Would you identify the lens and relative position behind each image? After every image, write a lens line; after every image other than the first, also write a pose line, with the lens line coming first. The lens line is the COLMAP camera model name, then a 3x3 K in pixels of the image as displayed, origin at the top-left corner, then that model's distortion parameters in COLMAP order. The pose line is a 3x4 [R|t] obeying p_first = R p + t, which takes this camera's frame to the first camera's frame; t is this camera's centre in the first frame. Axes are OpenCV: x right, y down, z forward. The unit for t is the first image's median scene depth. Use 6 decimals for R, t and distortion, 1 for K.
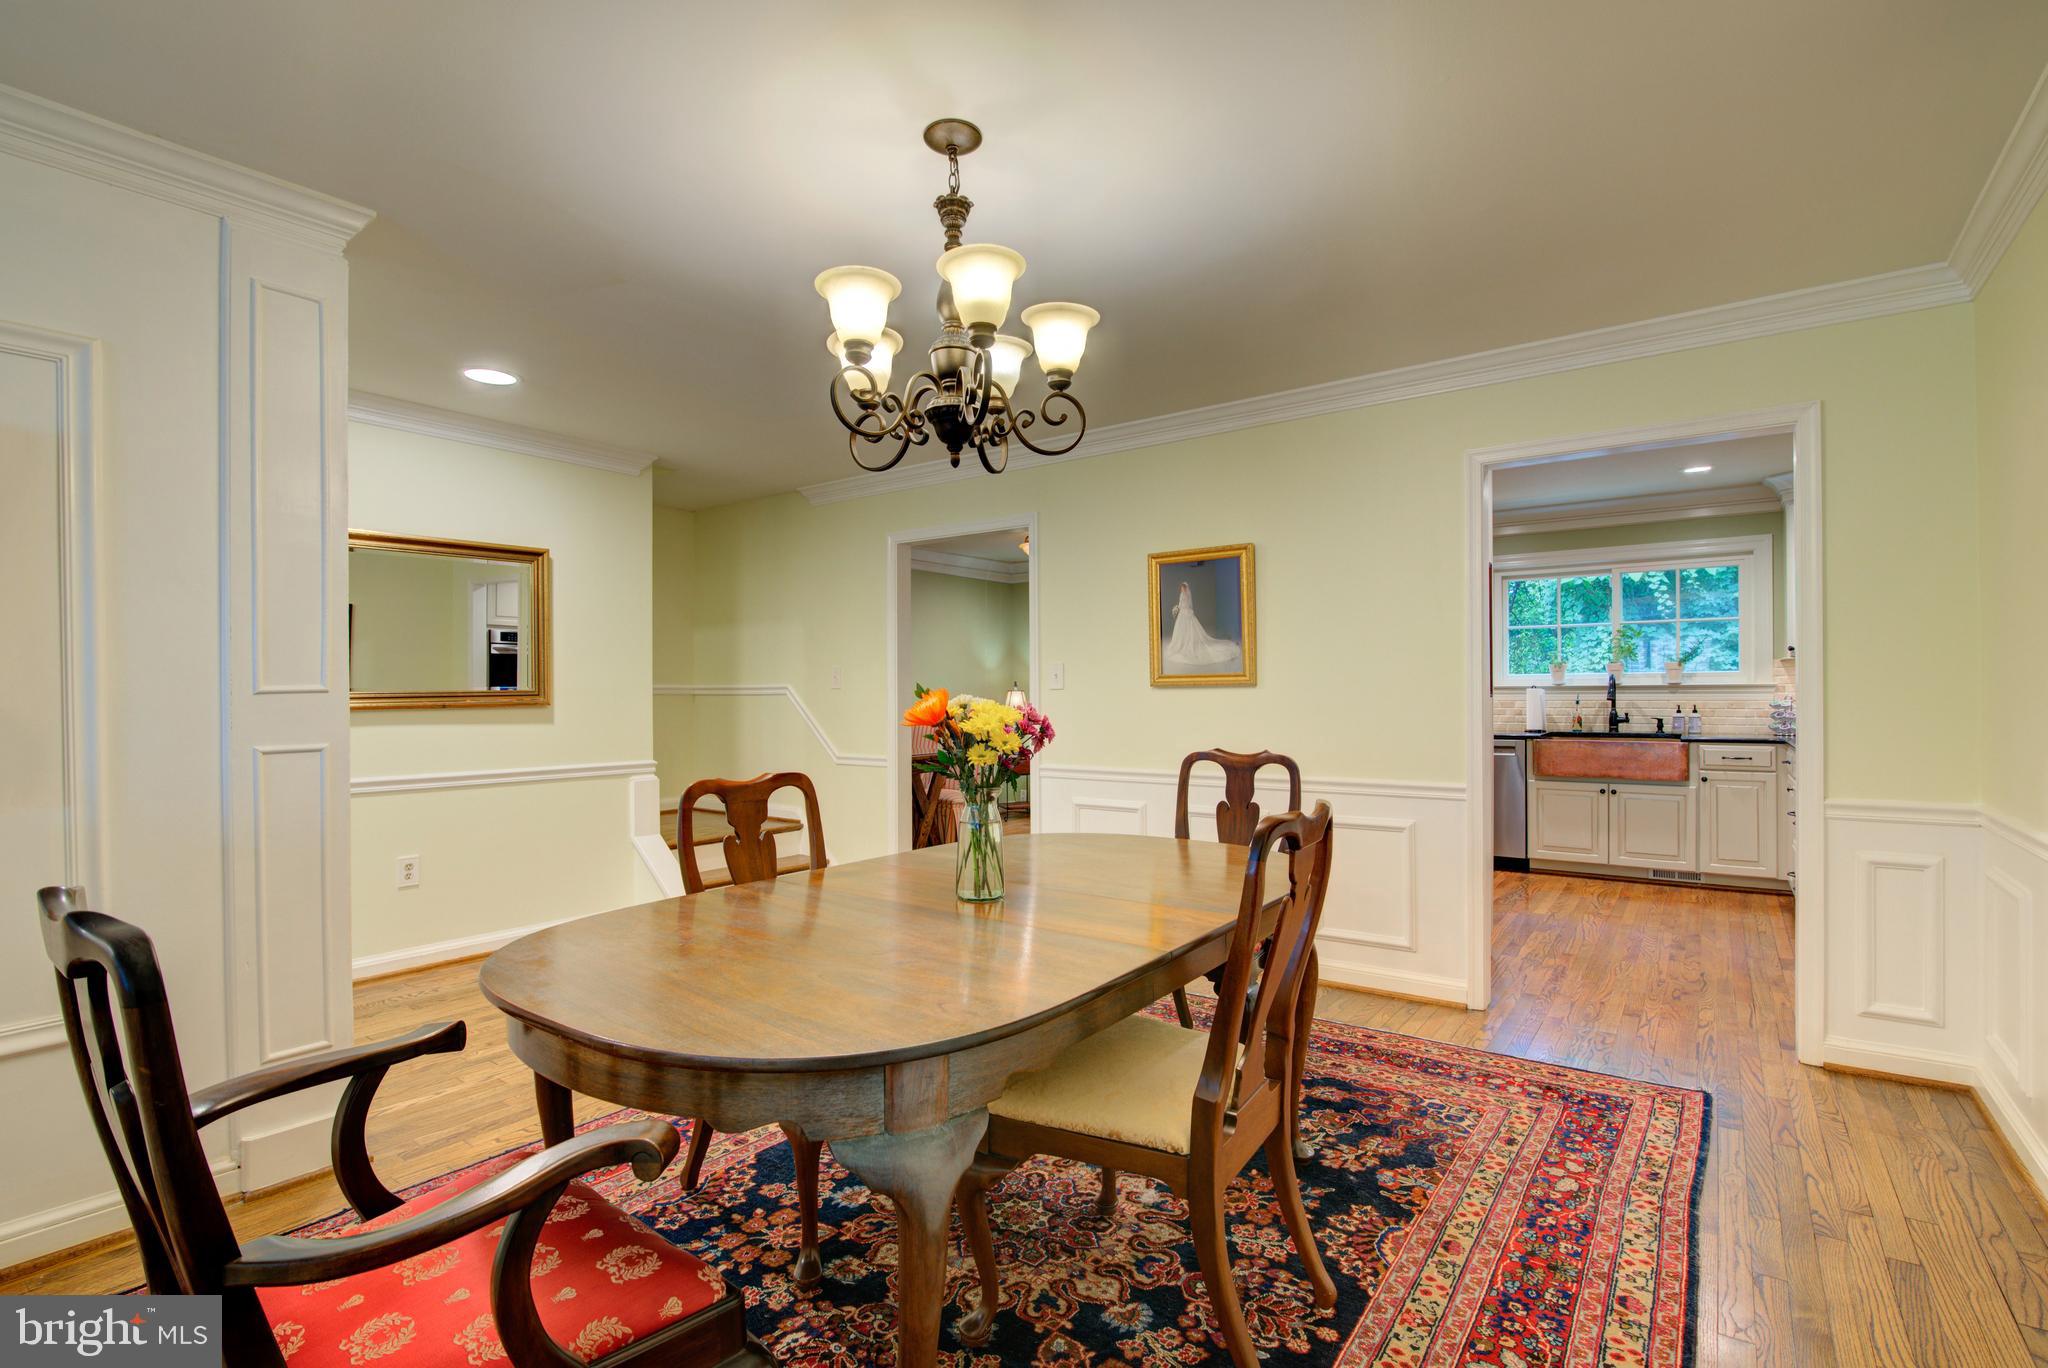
lens RADIAL K [[945.6, 0, 1027.1], [0, 945.6, 694.5], [0, 0, 1]] dist [-0.017615, 0.000036]
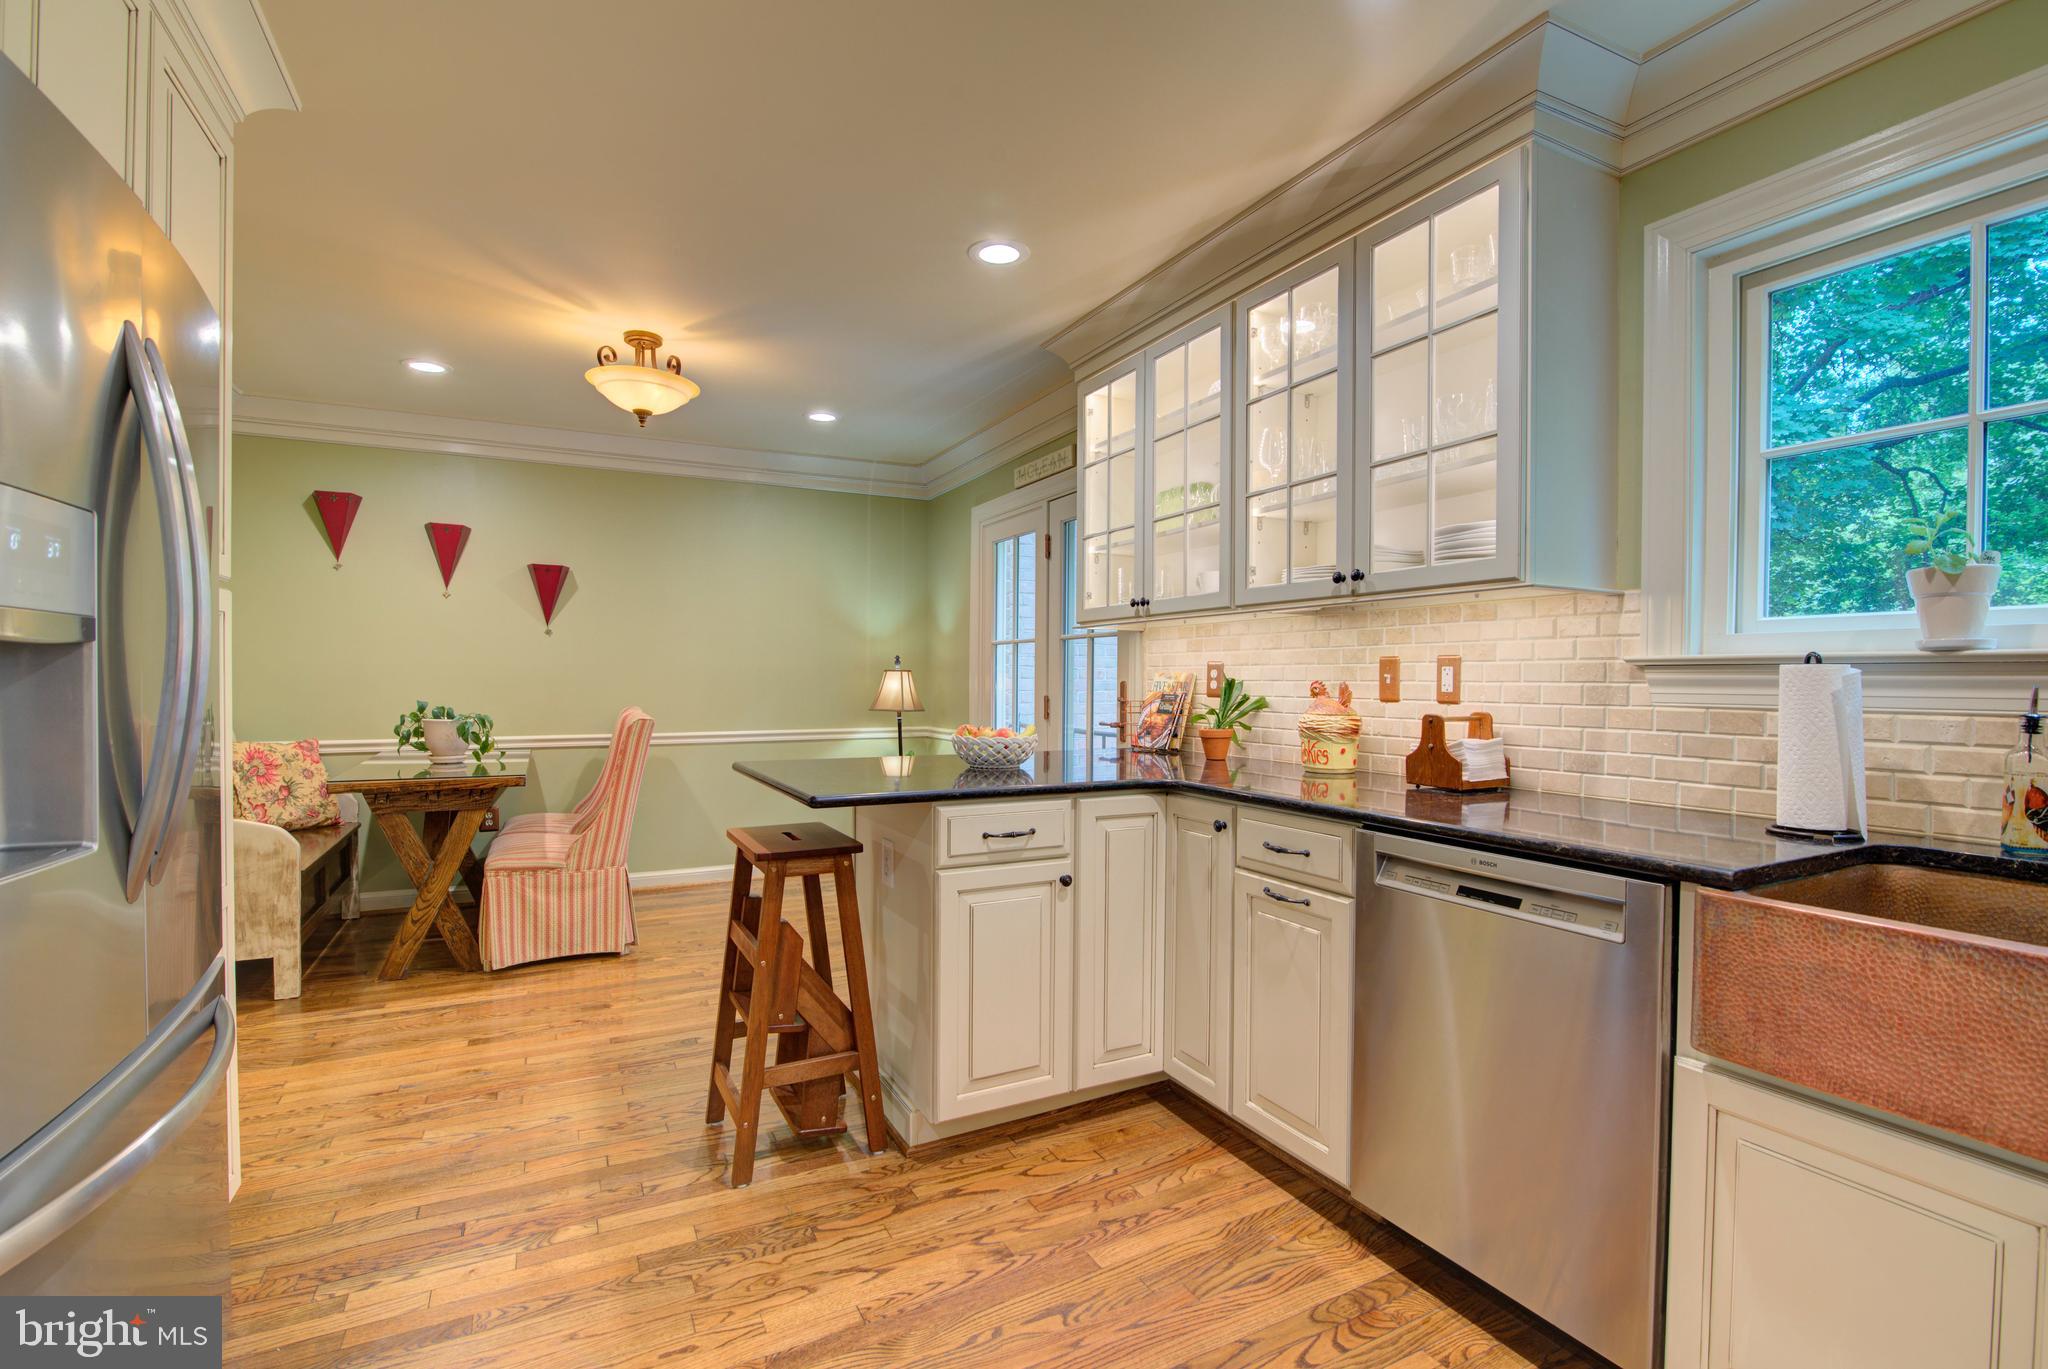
lens RADIAL K [[932.7, 0, 1027.3], [0, 932.7, 694.4], [0, 0, 1]] dist [-0.021089, 0.002003]
pose [[0.894973, 0.018595, -0.445734, 0.487013], [-0.011920, 0.999771, 0.017775, -0.000363], [0.445962, -0.010595, 0.894989, 0.724693]]
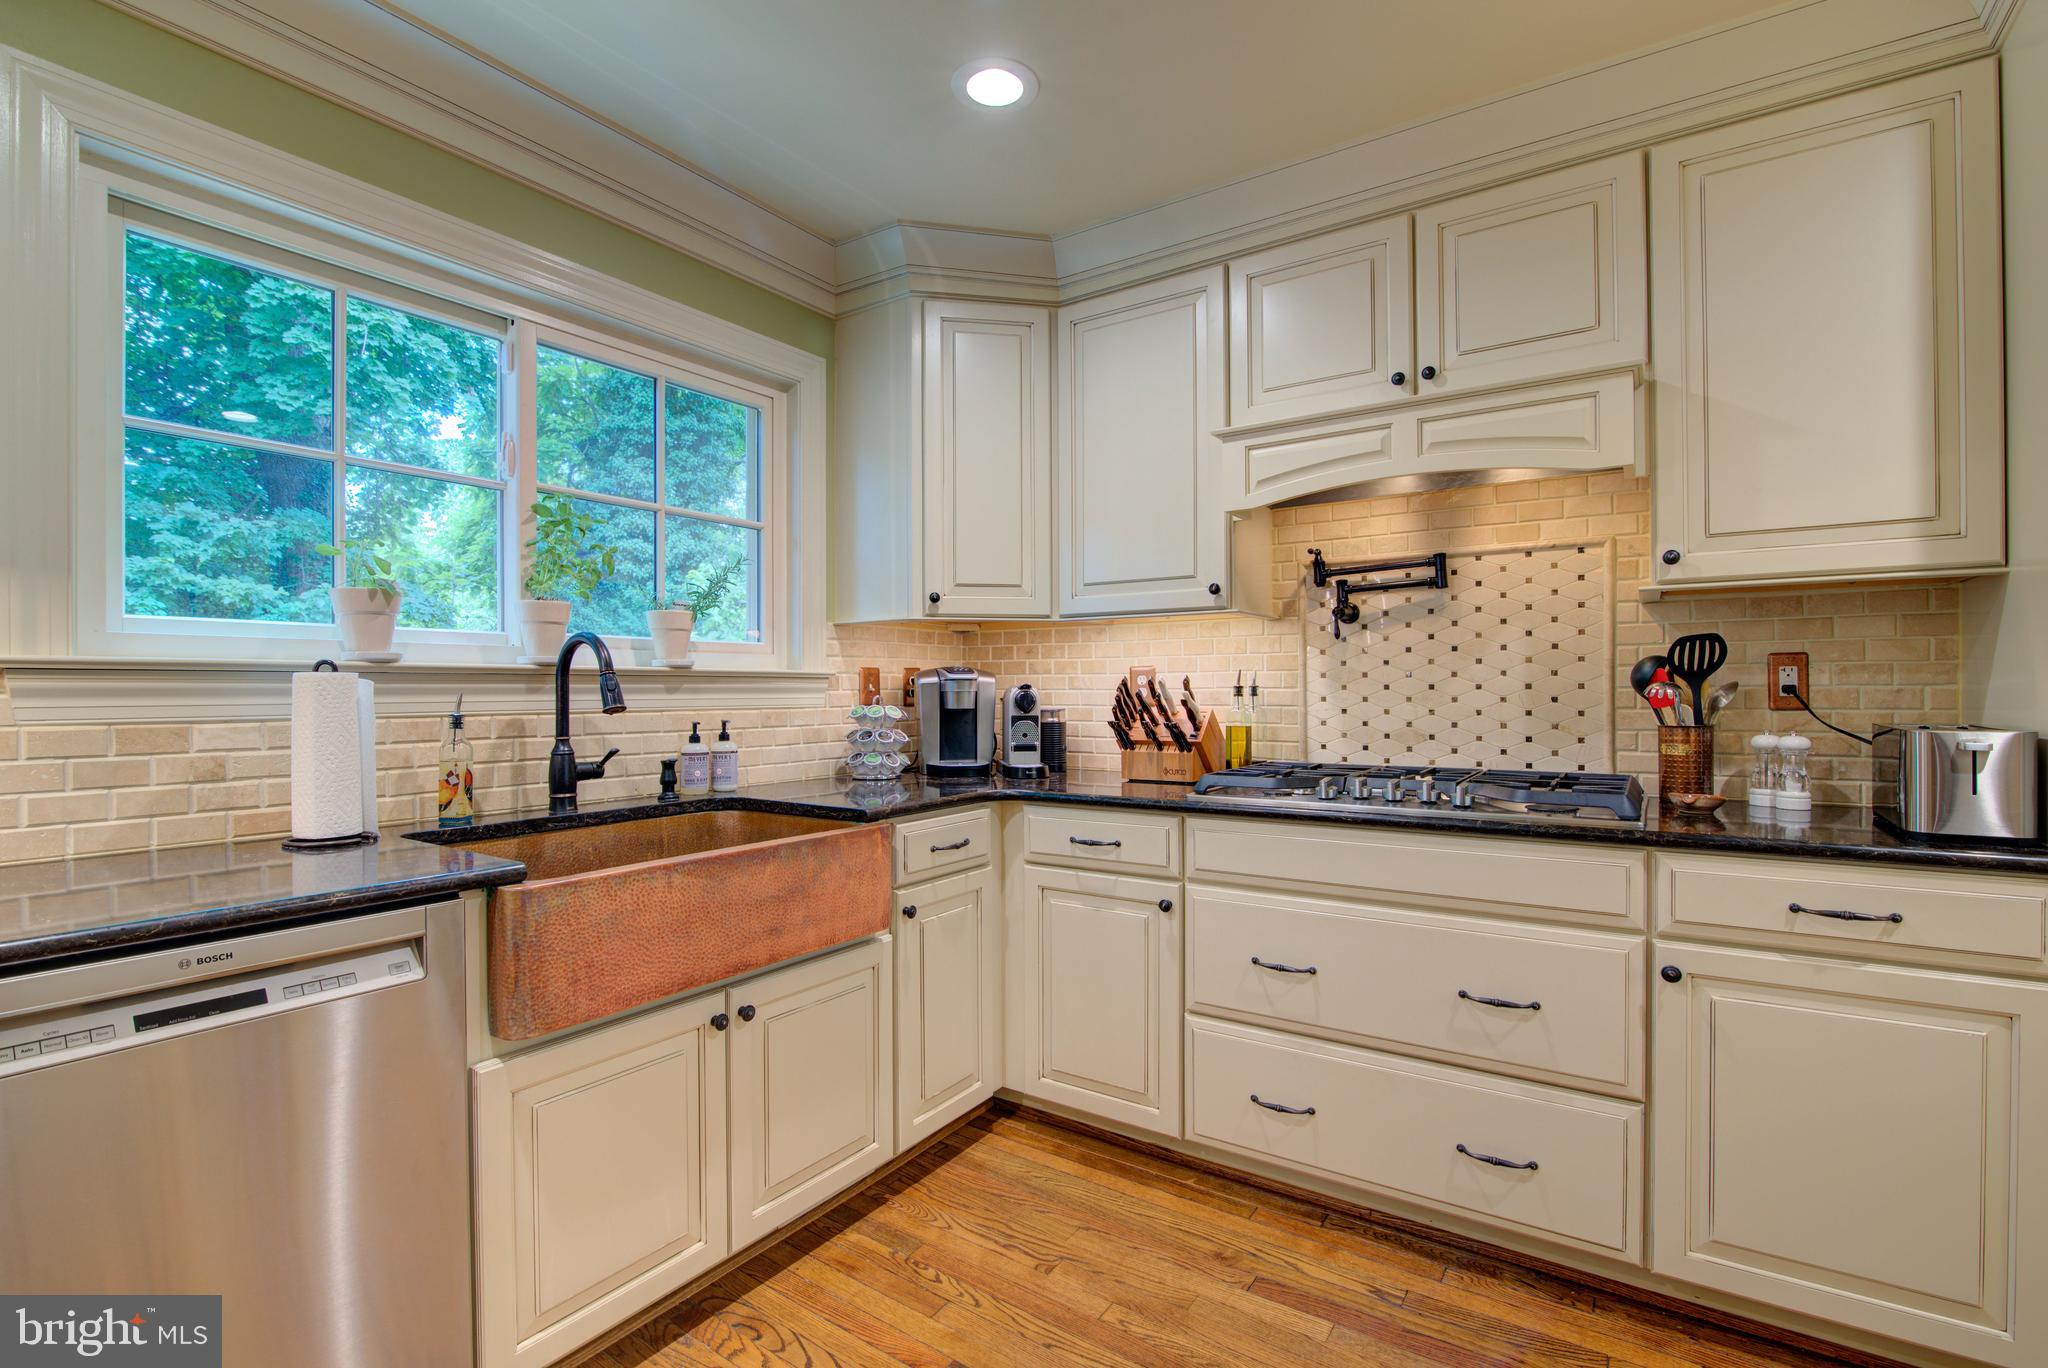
lens RADIAL K [[932.7, 0, 1027.3], [0, 932.7, 693.9], [0, 0, 1]] dist [-0.021089, 0.002003]
pose [[-0.034582, 0.003467, 0.999396, 0.302631], [0.007709, 0.999965, -0.003202, 0.001645], [-0.999372, 0.007593, -0.034608, 0.869111]]
